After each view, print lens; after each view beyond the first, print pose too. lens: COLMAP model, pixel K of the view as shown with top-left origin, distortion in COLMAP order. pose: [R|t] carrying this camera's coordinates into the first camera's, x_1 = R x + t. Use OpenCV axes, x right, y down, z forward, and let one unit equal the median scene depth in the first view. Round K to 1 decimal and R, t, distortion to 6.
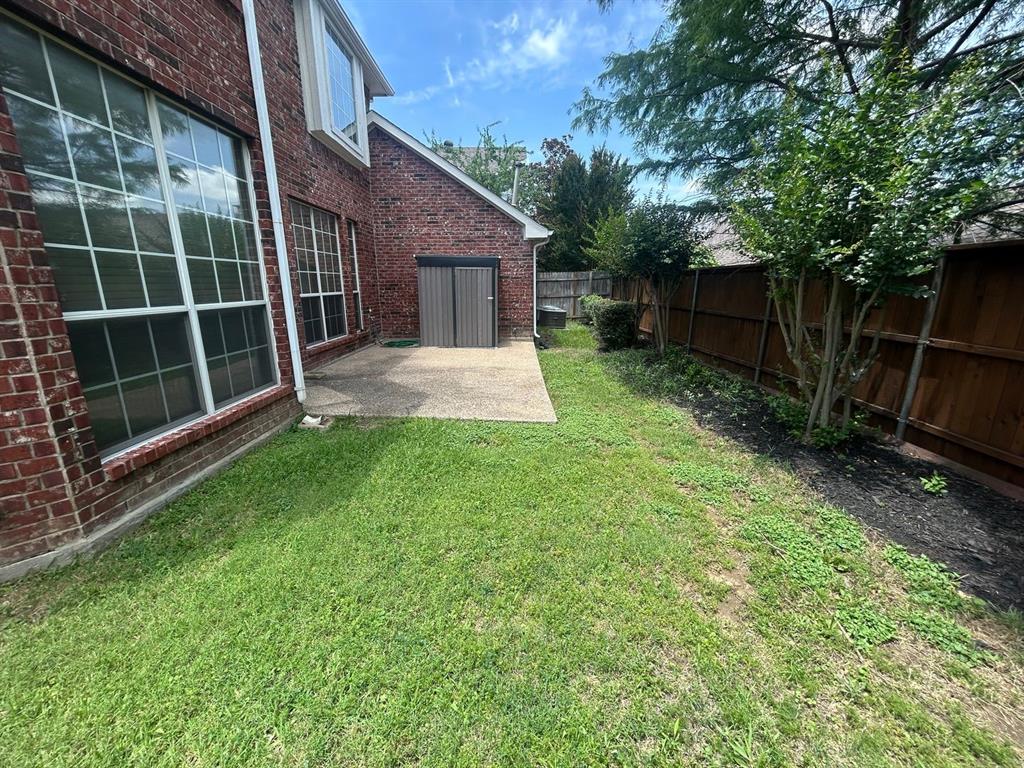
lens RADIAL K [[413.5, 0, 514.1], [0, 413.5, 385.7], [0, 0, 1]] dist [-0.001089, -0.000224]
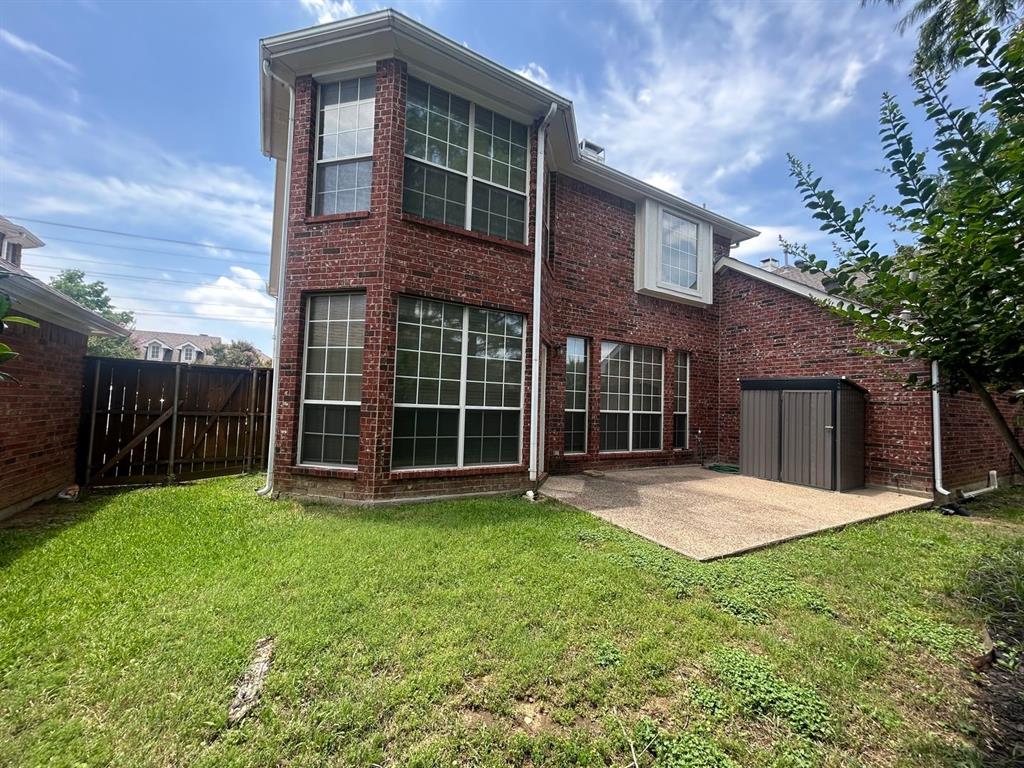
lens RADIAL K [[413.5, 0, 512.5], [0, 413.5, 384.6], [0, 0, 1]] dist [-0.001089, -0.000224]
pose [[0.504262, -0.020553, -0.863306, 0.672247], [-0.242930, 0.955967, -0.164655, -0.024076], [0.828676, 0.292752, 0.477065, 0.190100]]
